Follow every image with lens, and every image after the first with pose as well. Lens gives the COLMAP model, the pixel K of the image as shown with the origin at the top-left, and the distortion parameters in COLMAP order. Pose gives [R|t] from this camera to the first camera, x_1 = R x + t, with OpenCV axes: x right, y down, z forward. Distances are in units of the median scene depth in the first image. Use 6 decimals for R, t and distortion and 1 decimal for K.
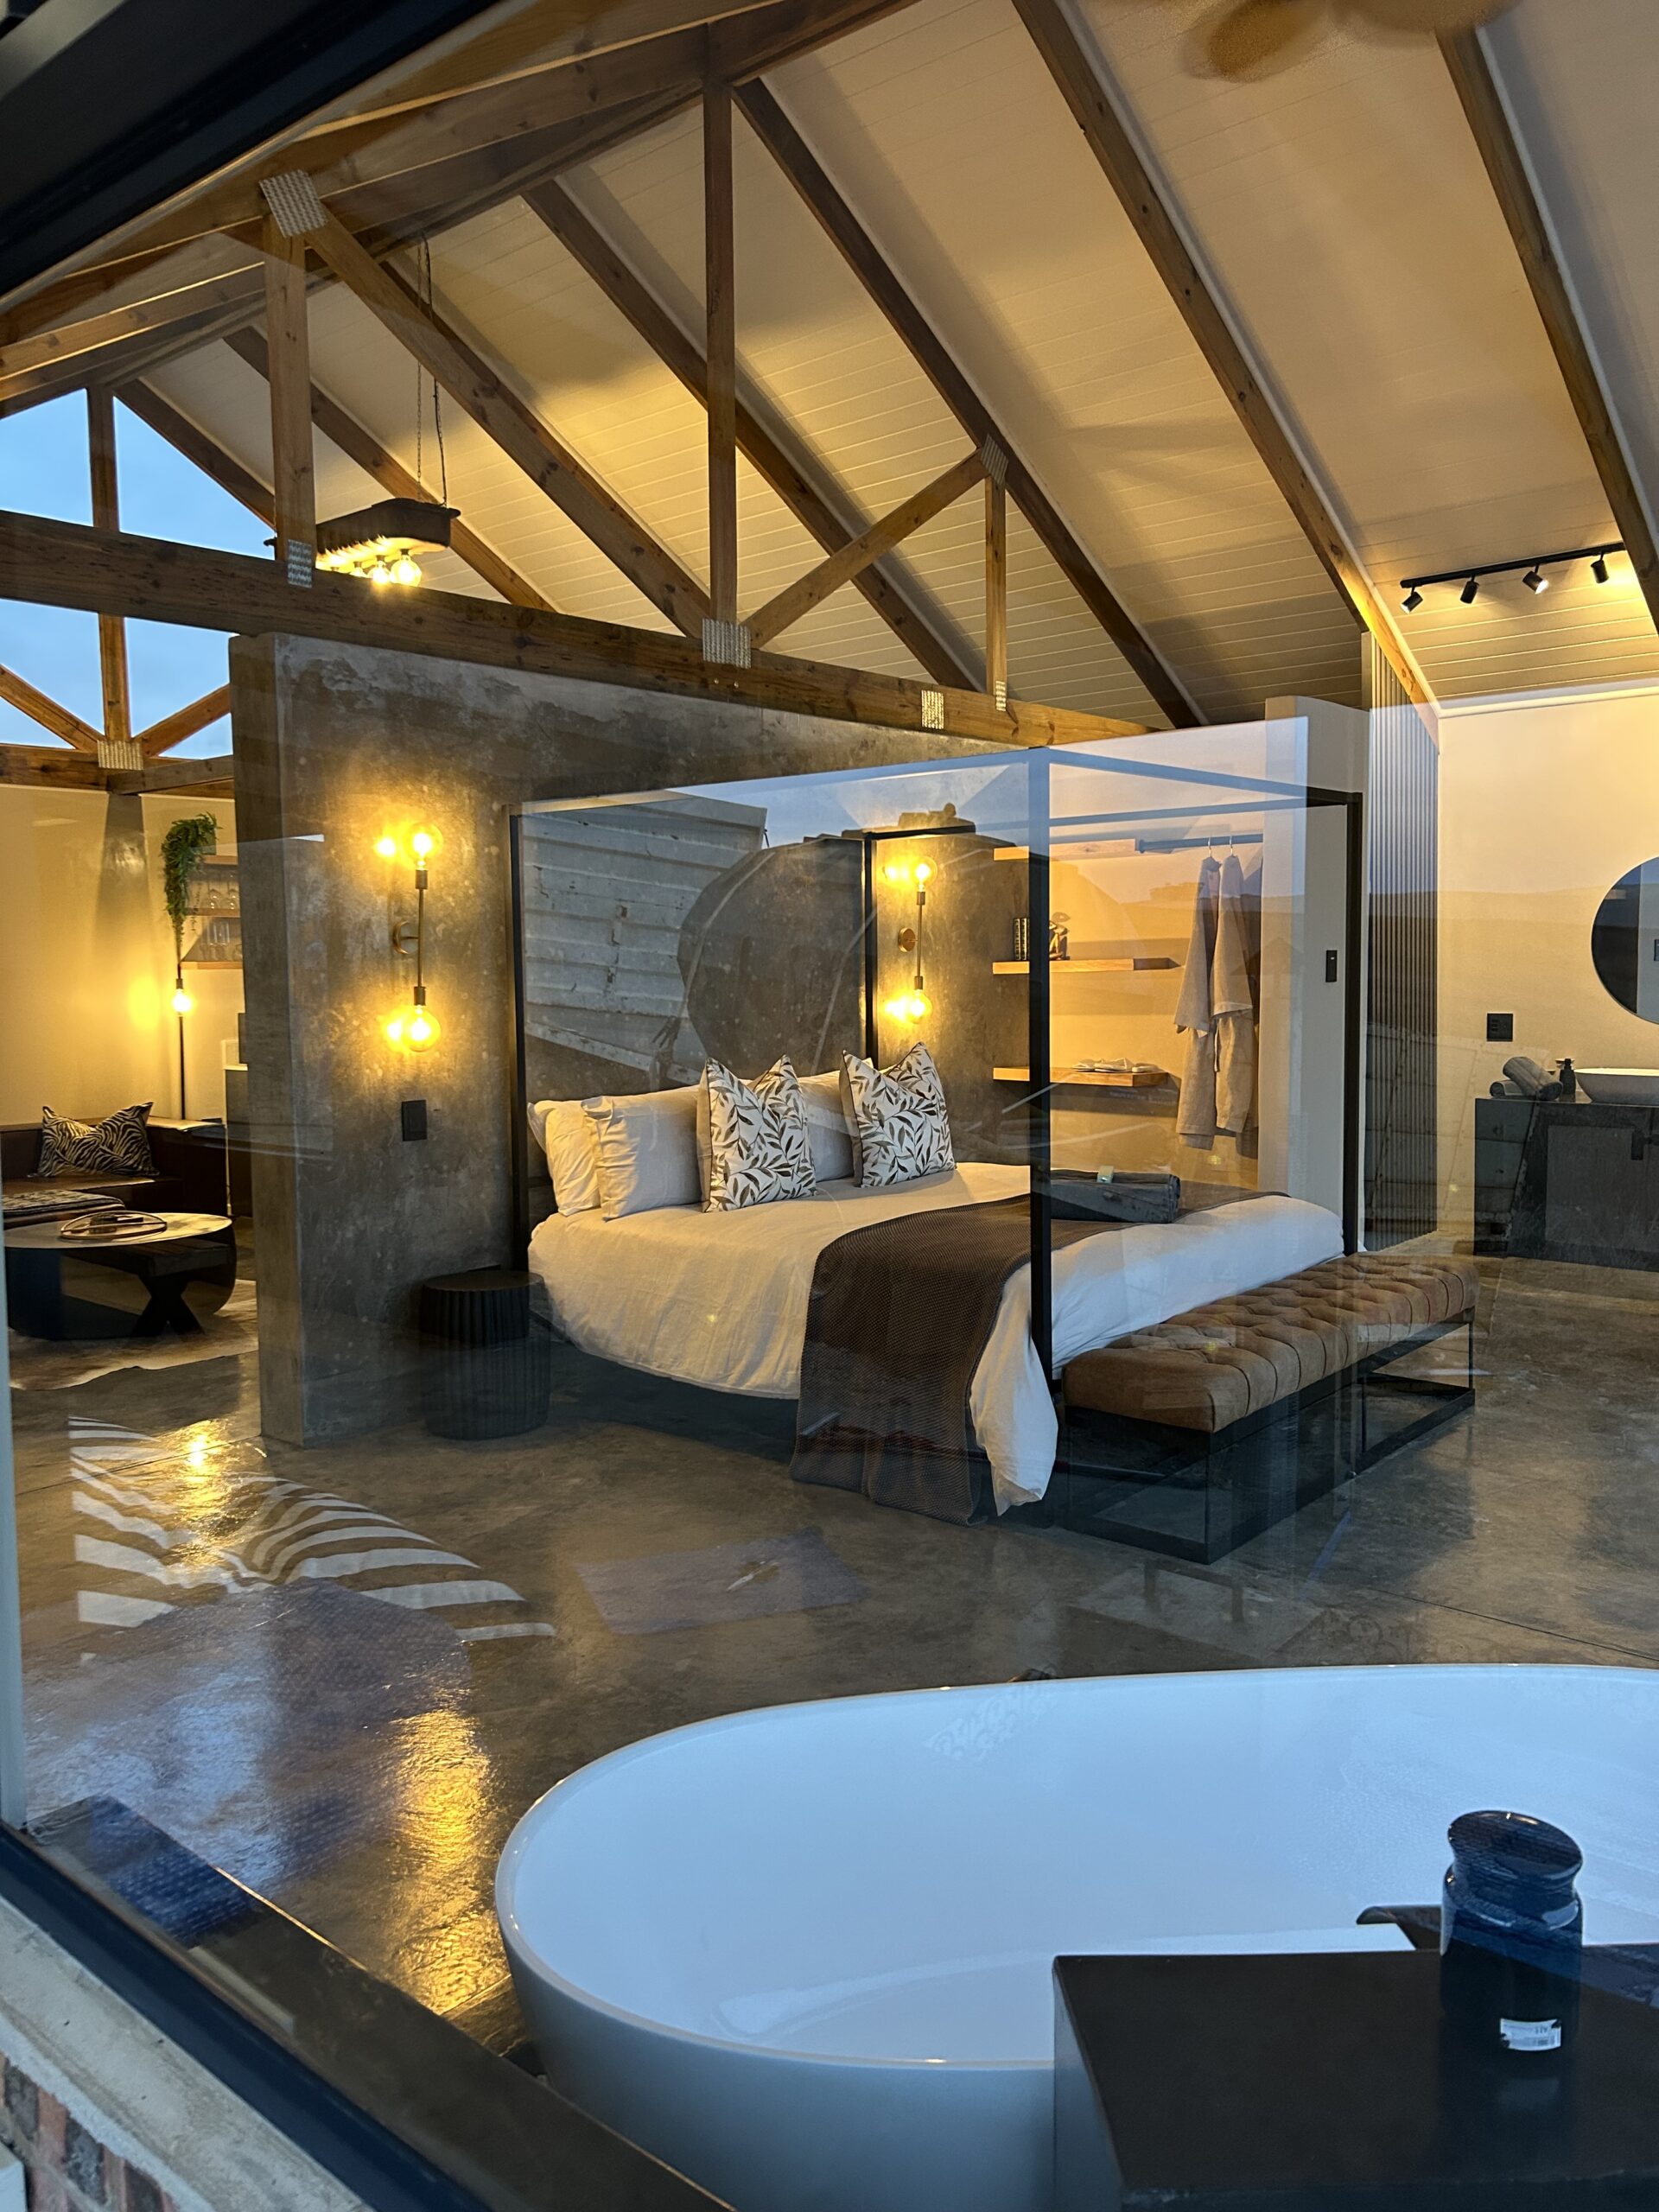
lens RADIAL K [[1634.8, 0, 829.5], [0, 1634.8, 1106.0], [0, 0, 1]] dist [-0.000389, -0.000175]
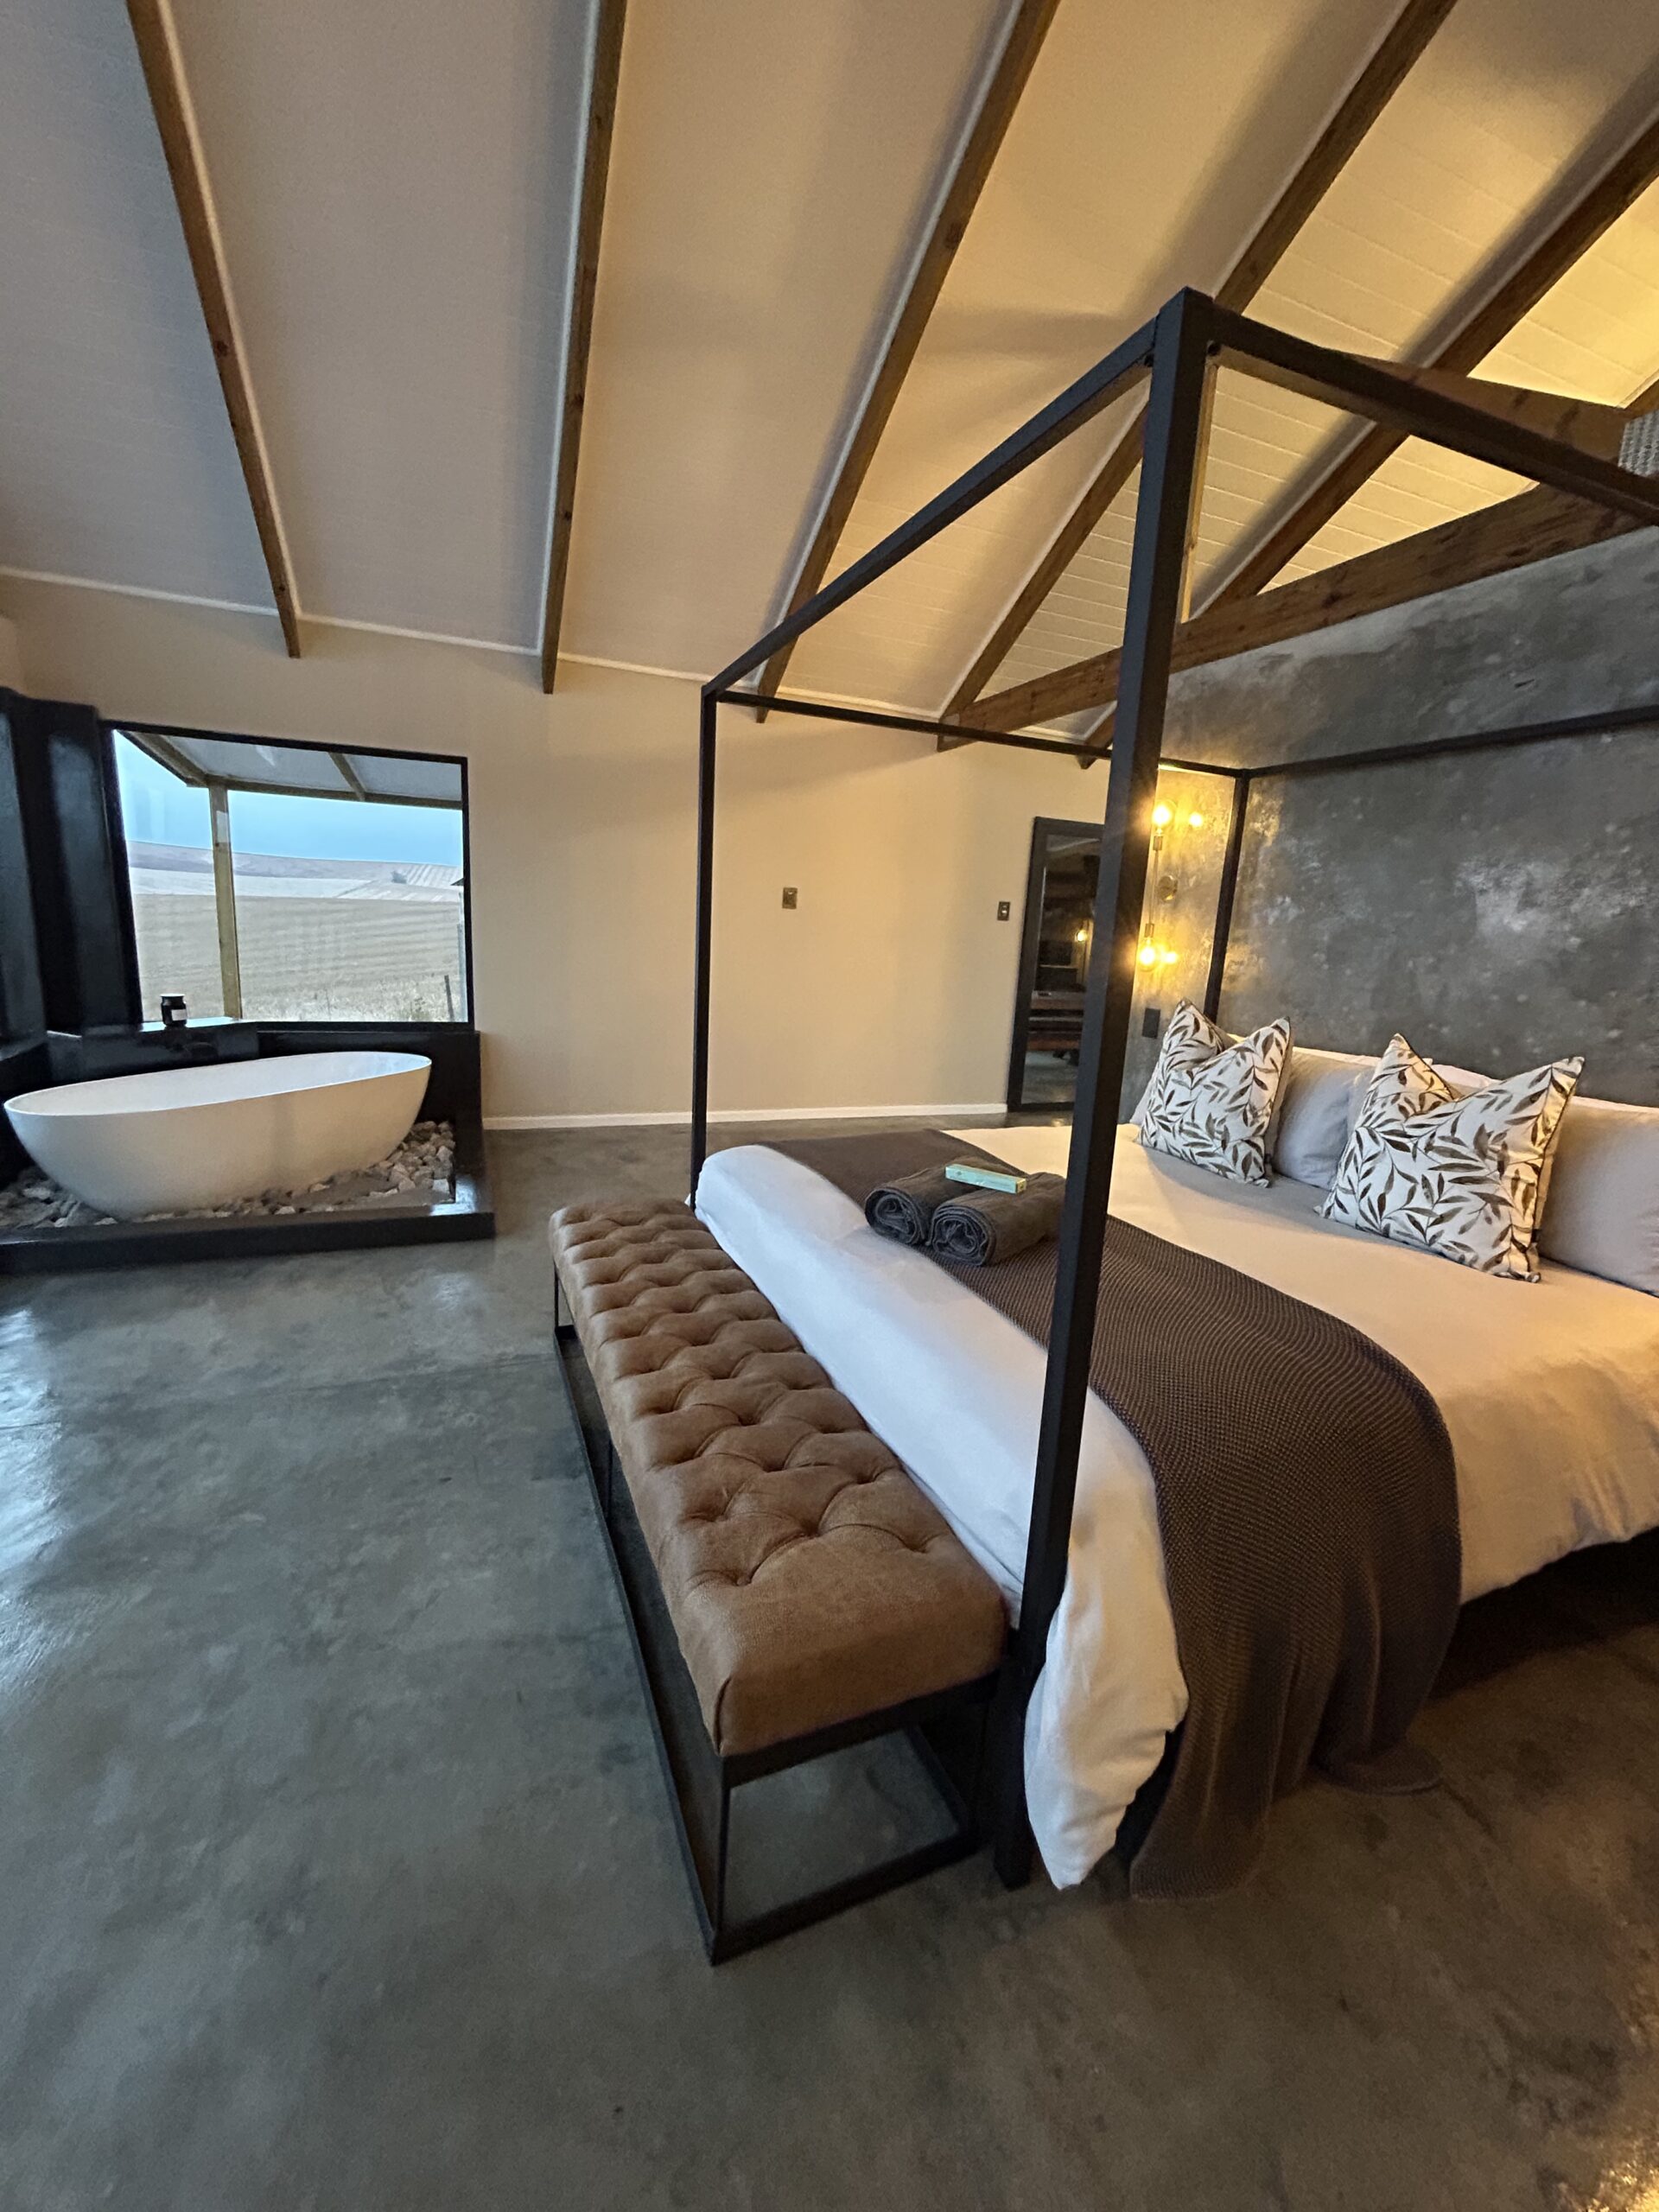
lens RADIAL K [[905.8, 0, 829.5], [0, 905.8, 1106.0], [0, 0, 1]] dist [-0.001125, 0.000034]
pose [[-0.457488, 0.172831, -0.872258, 0.526614], [-0.128539, 0.957773, 0.257192, -0.082178], [0.879876, 0.229782, -0.415955, 1.042517]]
